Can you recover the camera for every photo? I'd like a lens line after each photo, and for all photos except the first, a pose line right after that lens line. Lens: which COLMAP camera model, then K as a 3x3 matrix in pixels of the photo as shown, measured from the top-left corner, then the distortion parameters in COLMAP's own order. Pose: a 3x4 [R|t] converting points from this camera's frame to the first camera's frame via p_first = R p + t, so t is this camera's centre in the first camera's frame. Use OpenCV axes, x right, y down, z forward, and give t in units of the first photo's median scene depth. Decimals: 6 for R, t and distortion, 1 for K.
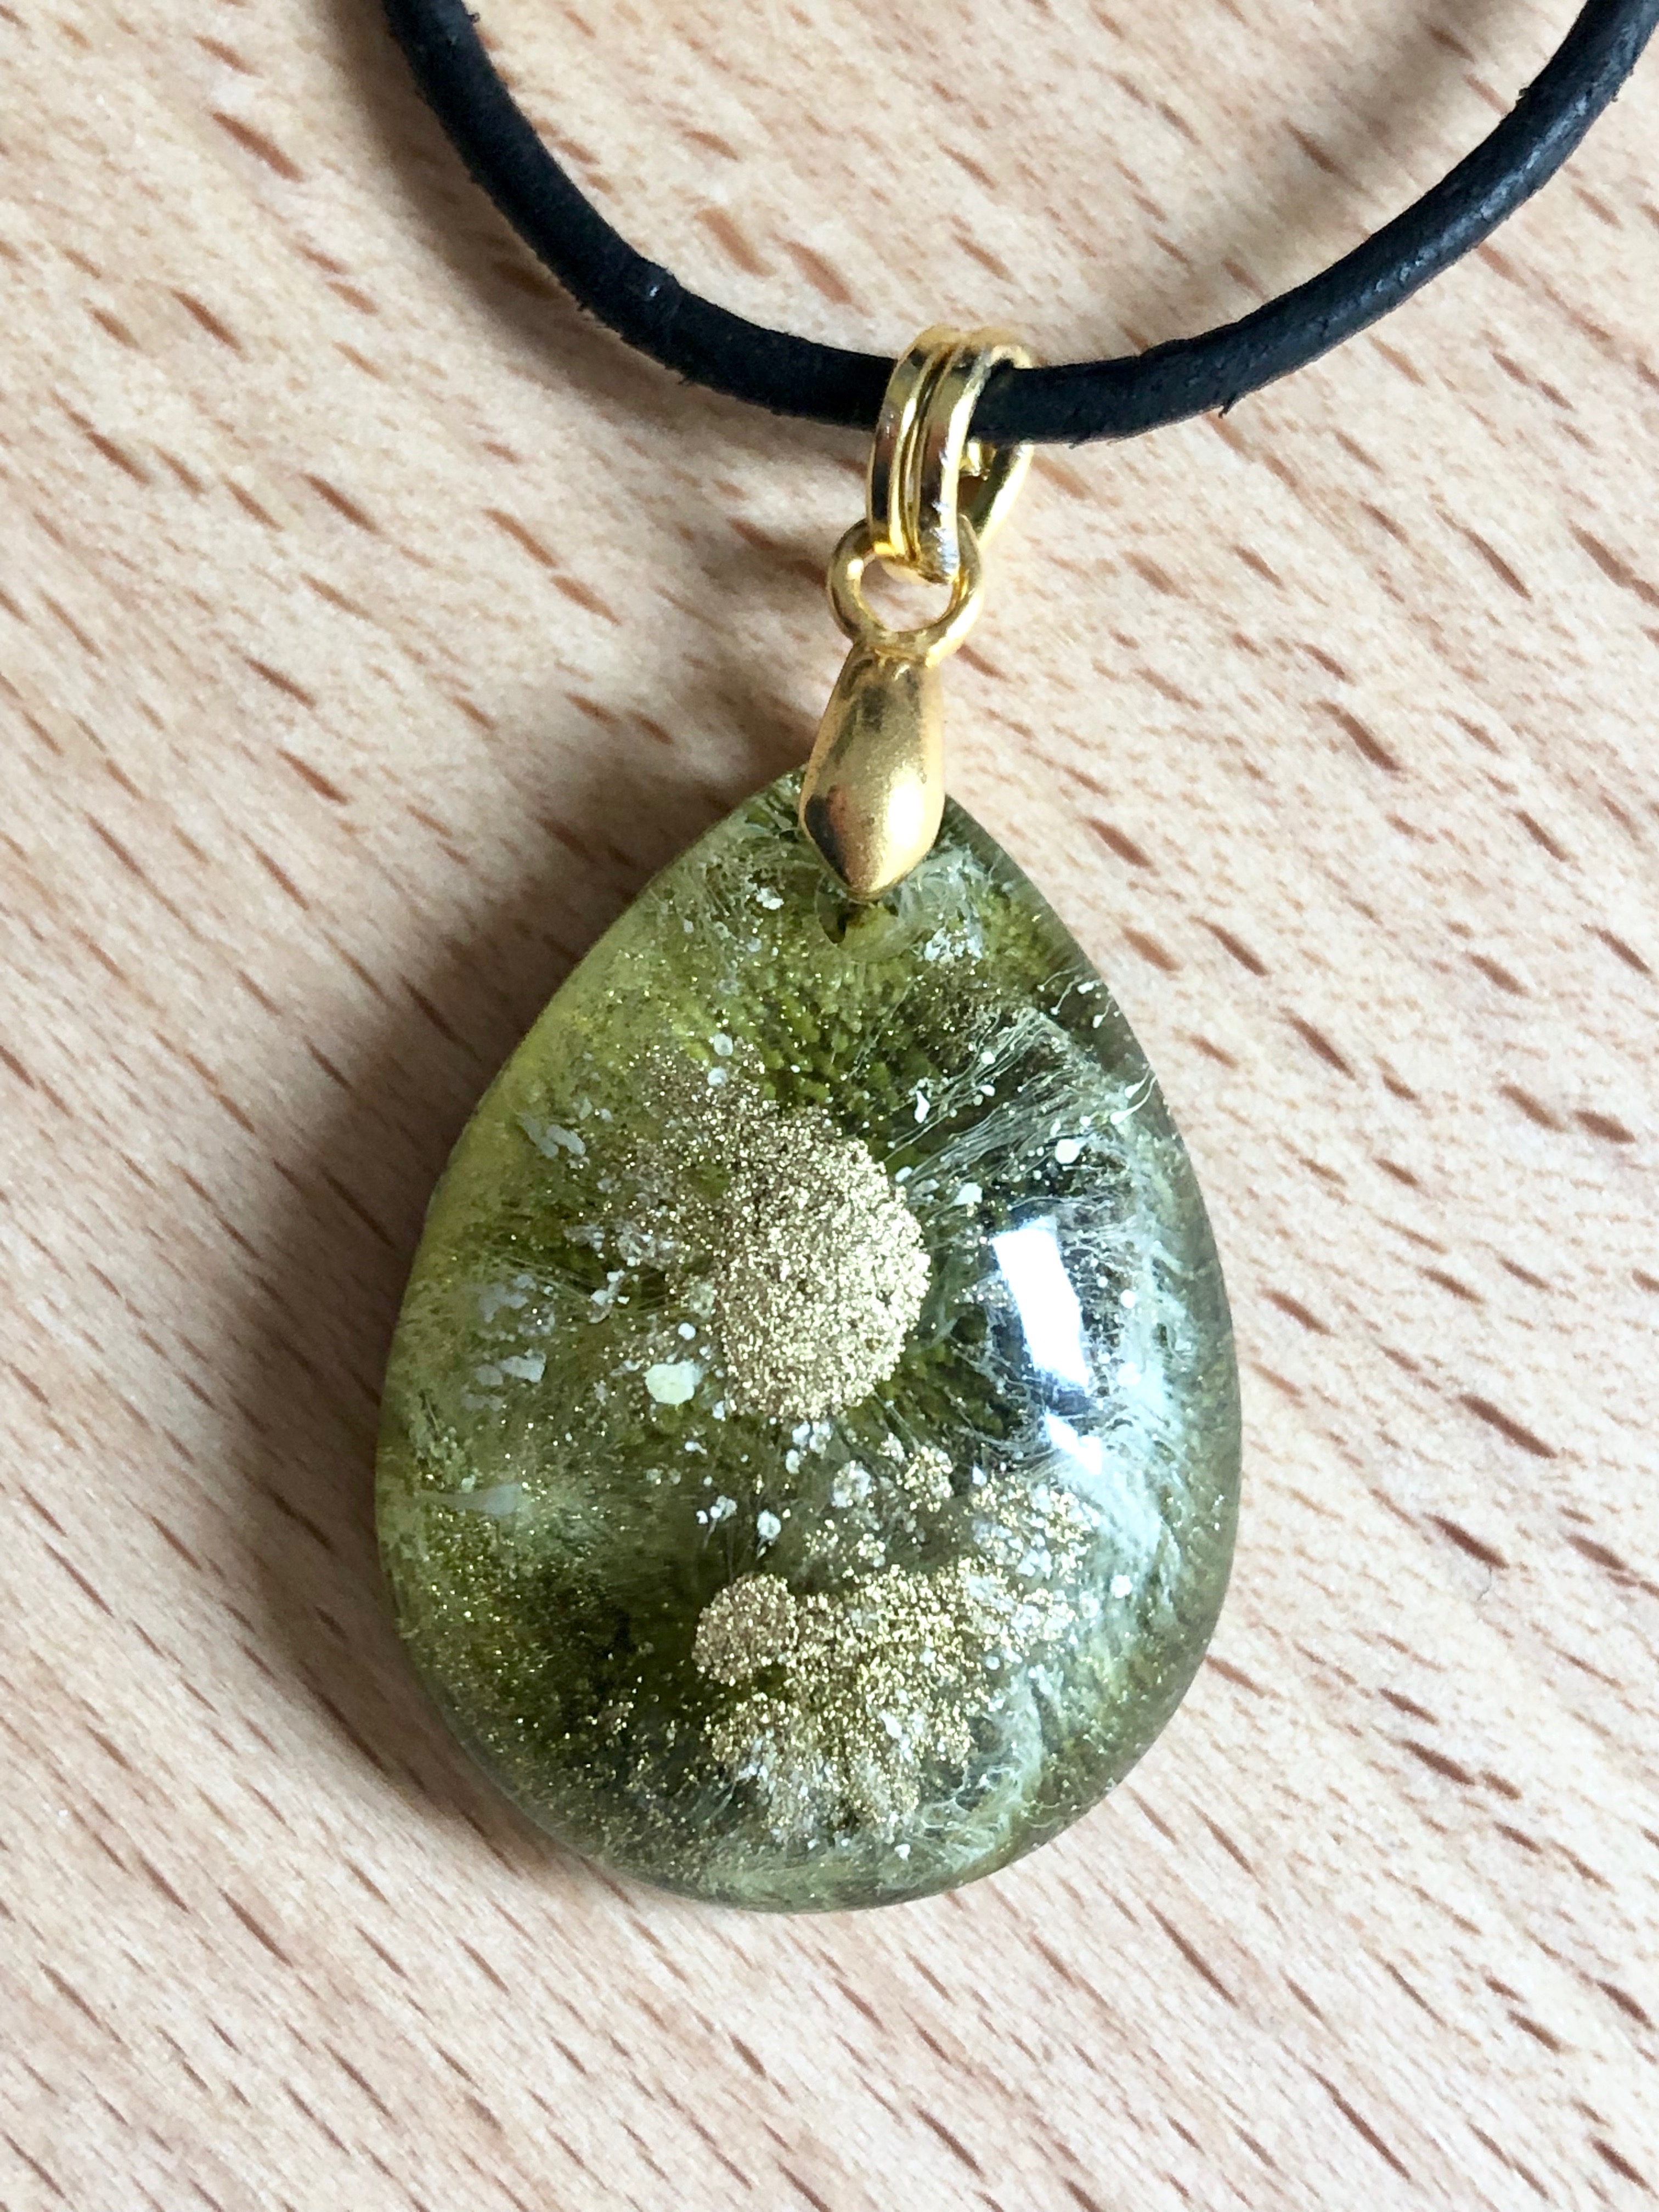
lens RADIAL K [[3700.5, 0, 830.8], [0, 3700.5, 1100.4], [0, 0, 1]] dist [0.190647, -1.028448]
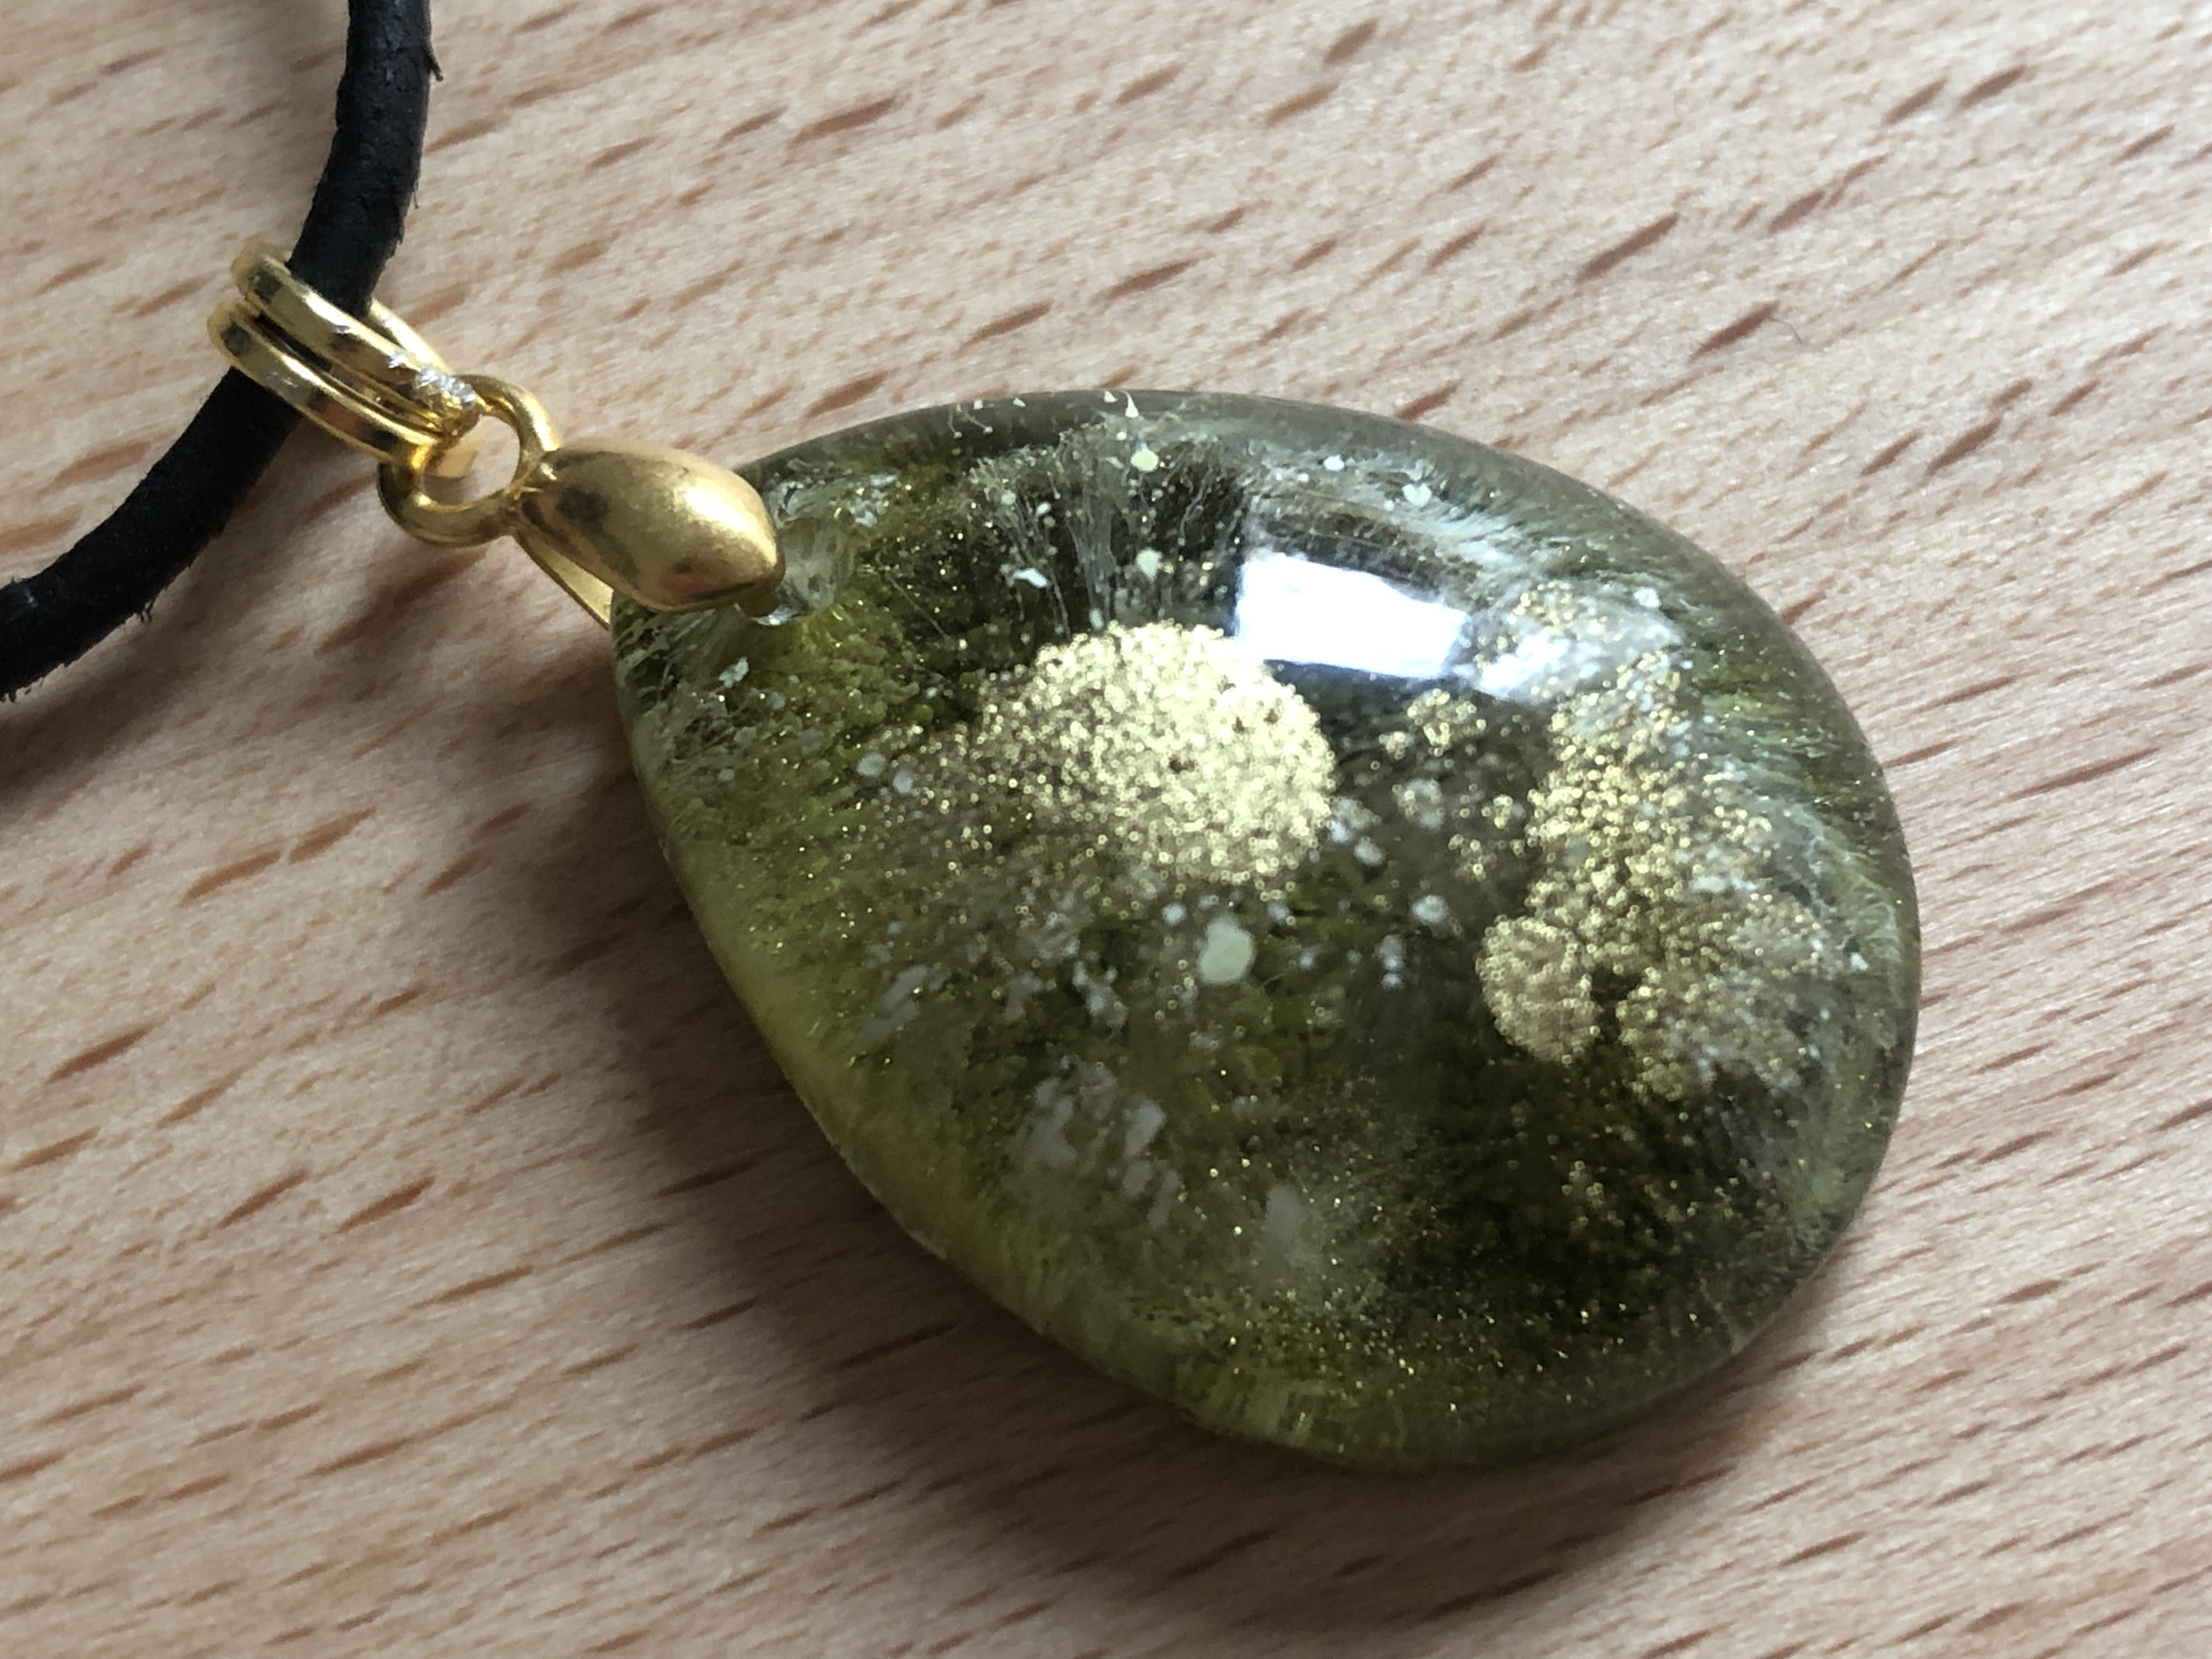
lens RADIAL K [[3754.4, 0, 1111.3], [0, 3754.4, 825.7], [0, 0, 1]] dist [0.225252, -1.338814]
pose [[0.373335, -0.898454, 0.231086, -0.199664], [0.927666, 0.363566, -0.085175, 0.103191], [-0.007489, 0.246169, 0.969198, 0.171562]]
